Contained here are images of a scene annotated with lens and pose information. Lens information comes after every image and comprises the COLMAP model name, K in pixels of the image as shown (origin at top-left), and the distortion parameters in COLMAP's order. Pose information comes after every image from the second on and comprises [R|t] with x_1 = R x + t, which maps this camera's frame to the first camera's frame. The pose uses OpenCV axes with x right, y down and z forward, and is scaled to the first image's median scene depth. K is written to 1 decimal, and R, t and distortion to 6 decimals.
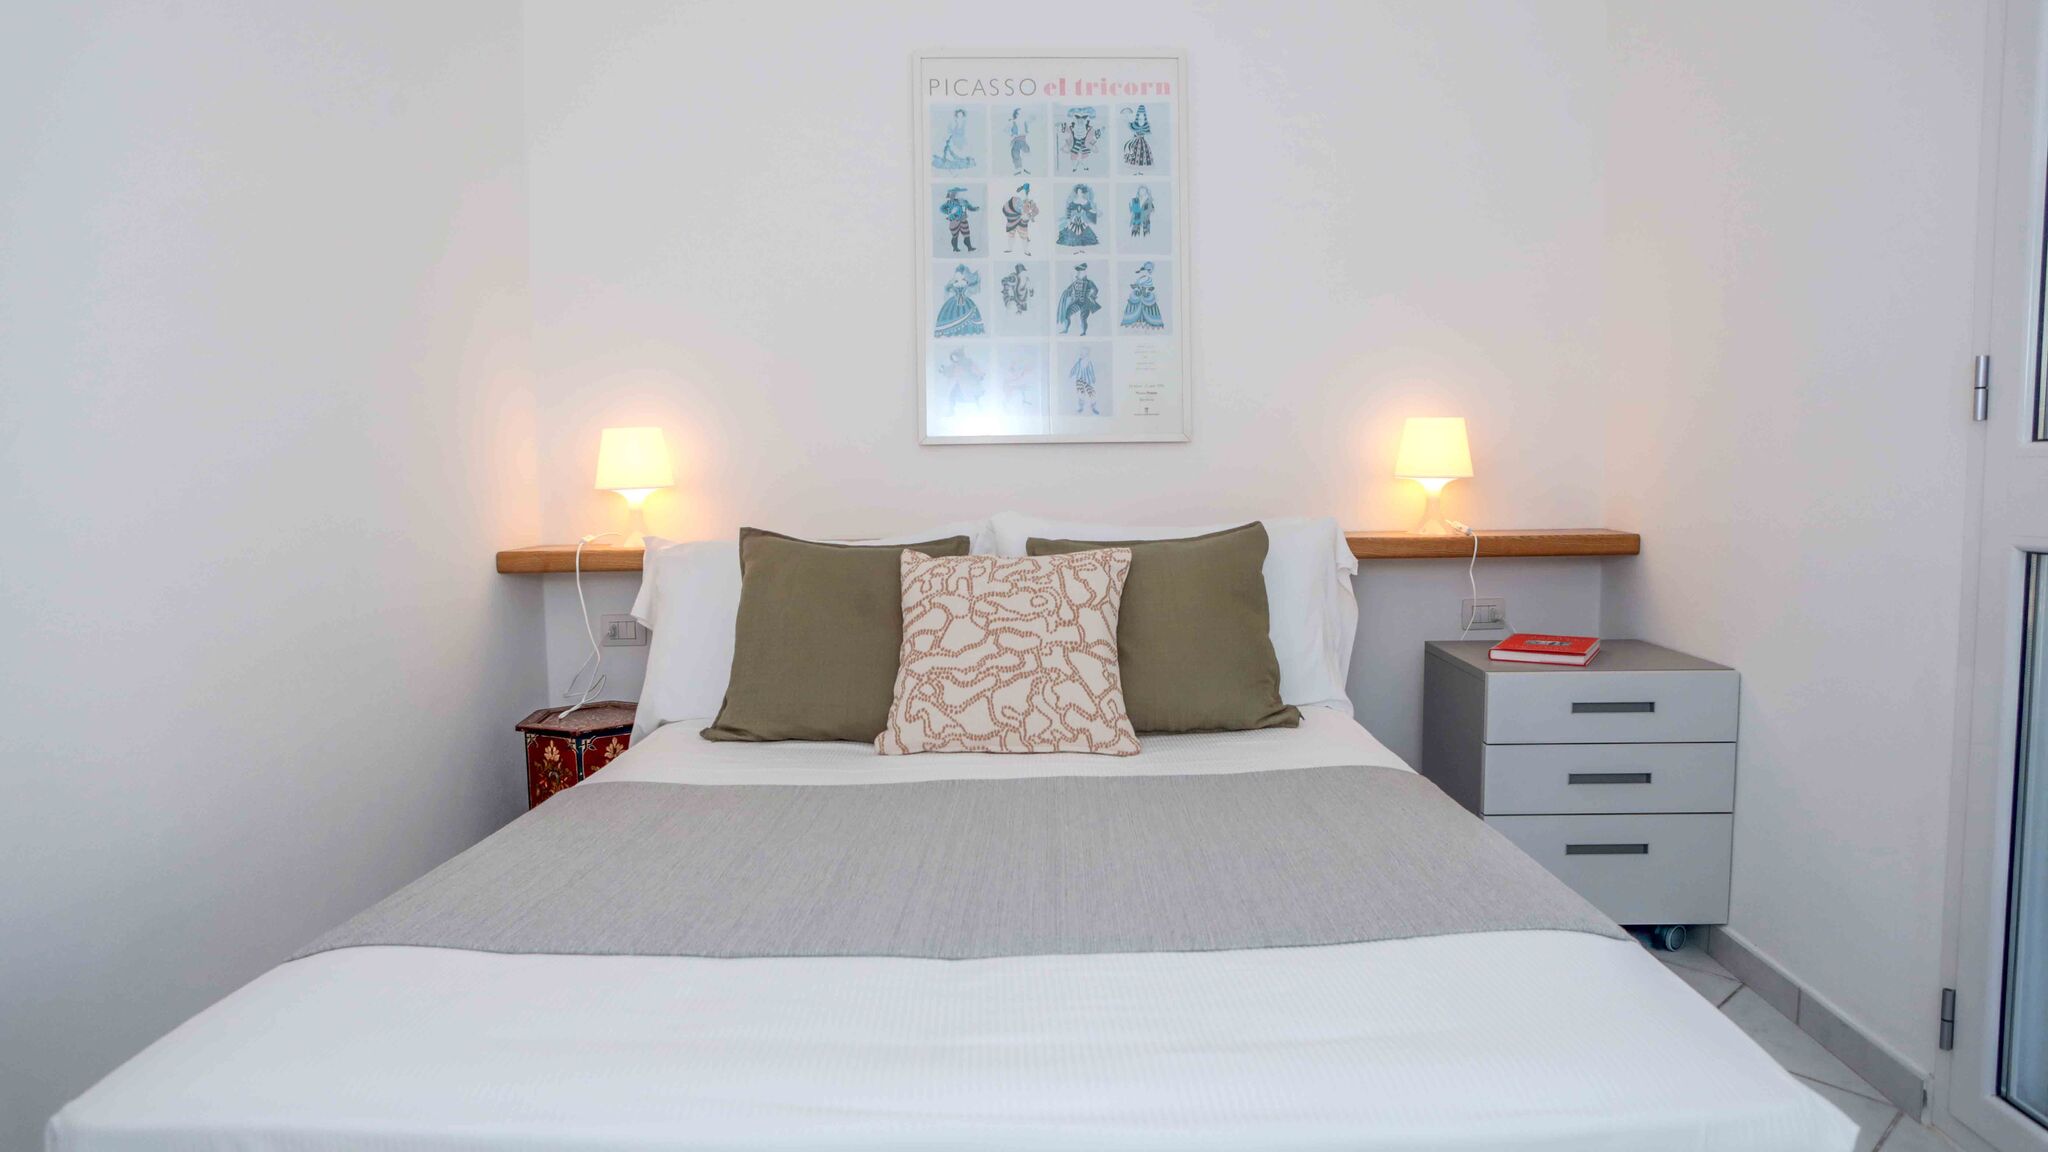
lens RADIAL K [[1154.7, 0, 1024.0], [0, 1154.7, 576.0], [0, 0, 1]] dist [-0.128061, 0.077525]
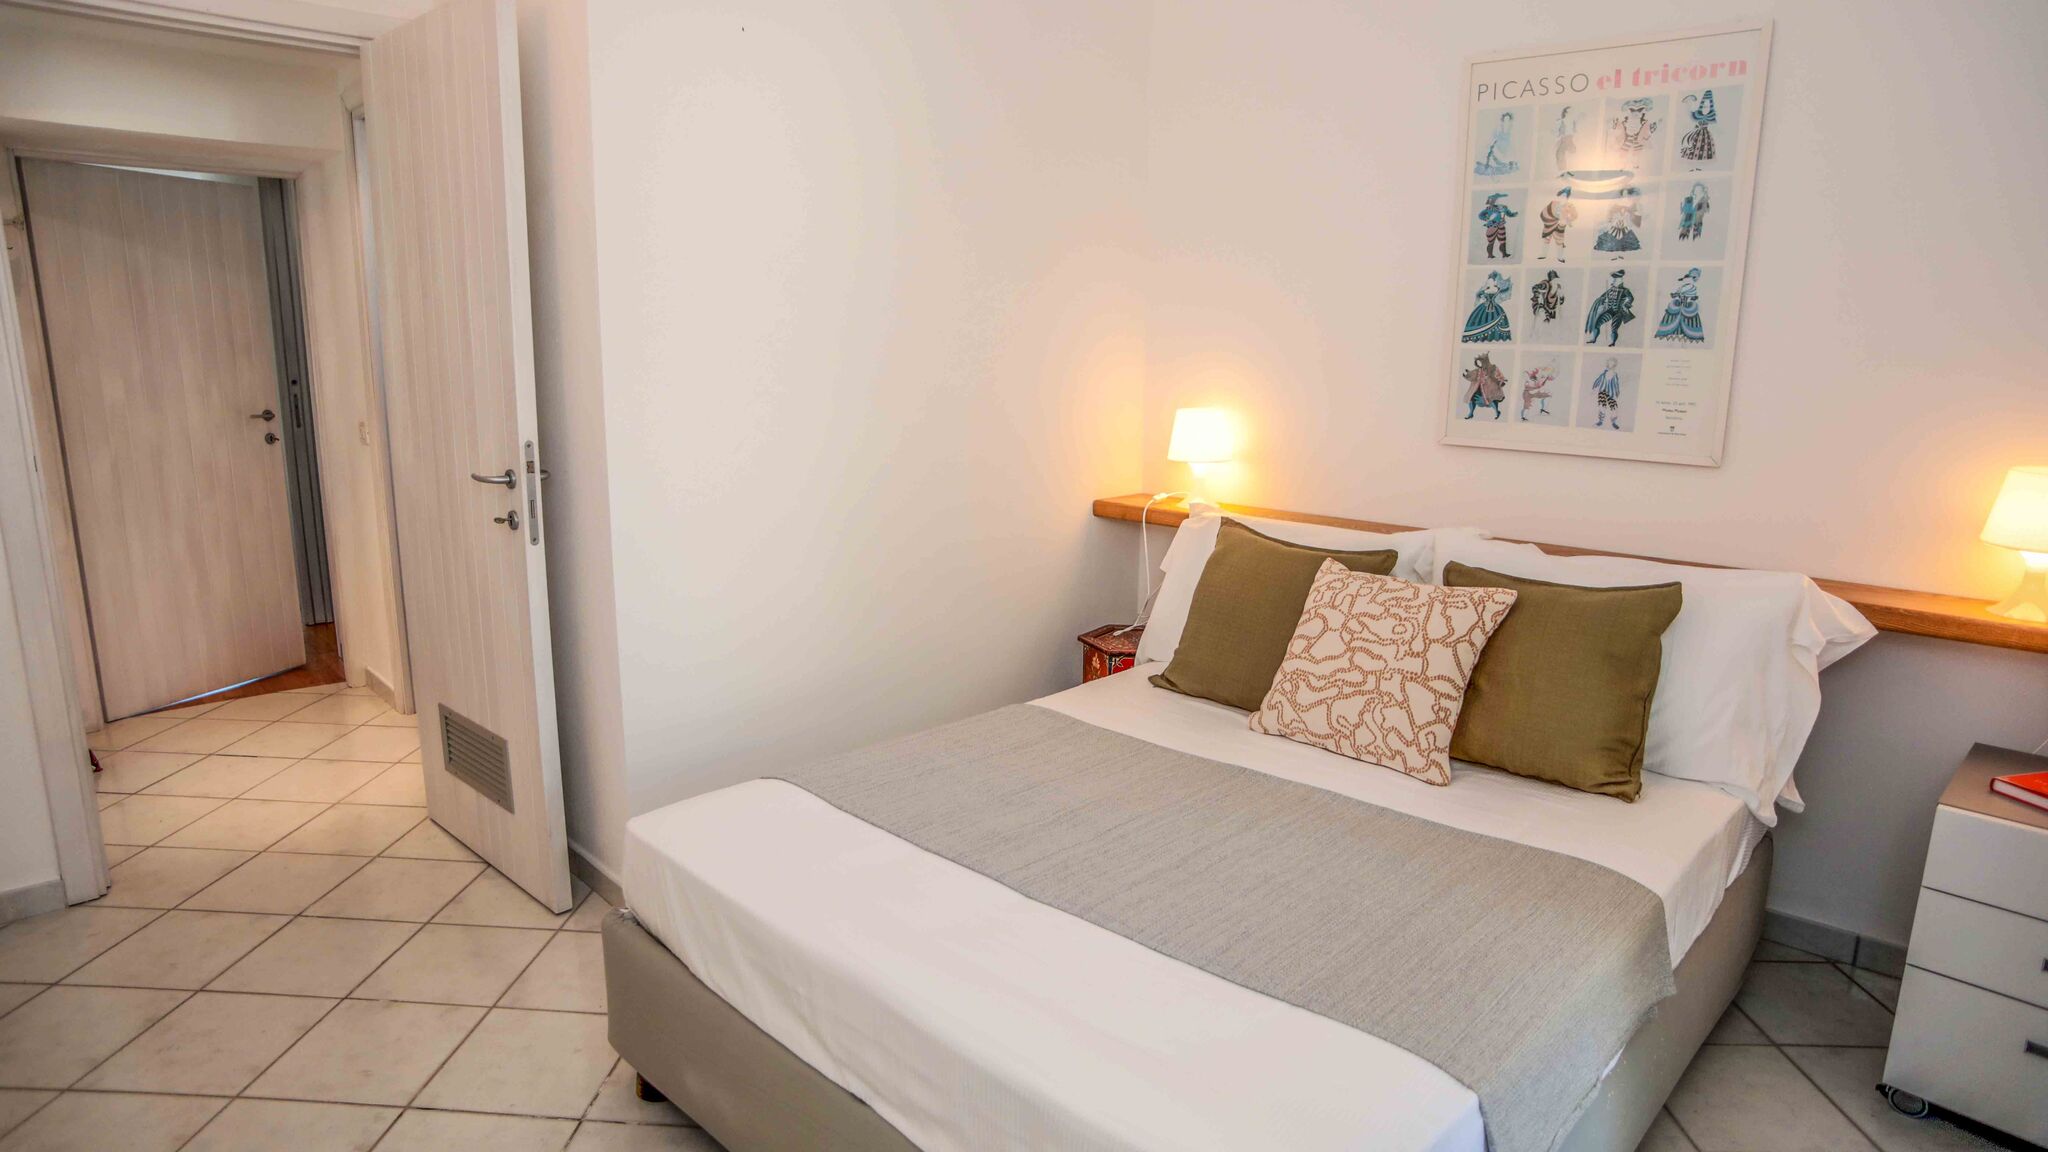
lens RADIAL K [[1154.7, 0, 1024.0], [0, 1154.7, 576.0], [0, 0, 1]] dist [-0.128061, 0.077525]
pose [[0.732889, 0.163486, -0.660414, 0.346186], [-0.081462, 0.984803, 0.153388, -0.124943], [0.675454, -0.058617, 0.735069, -0.035792]]
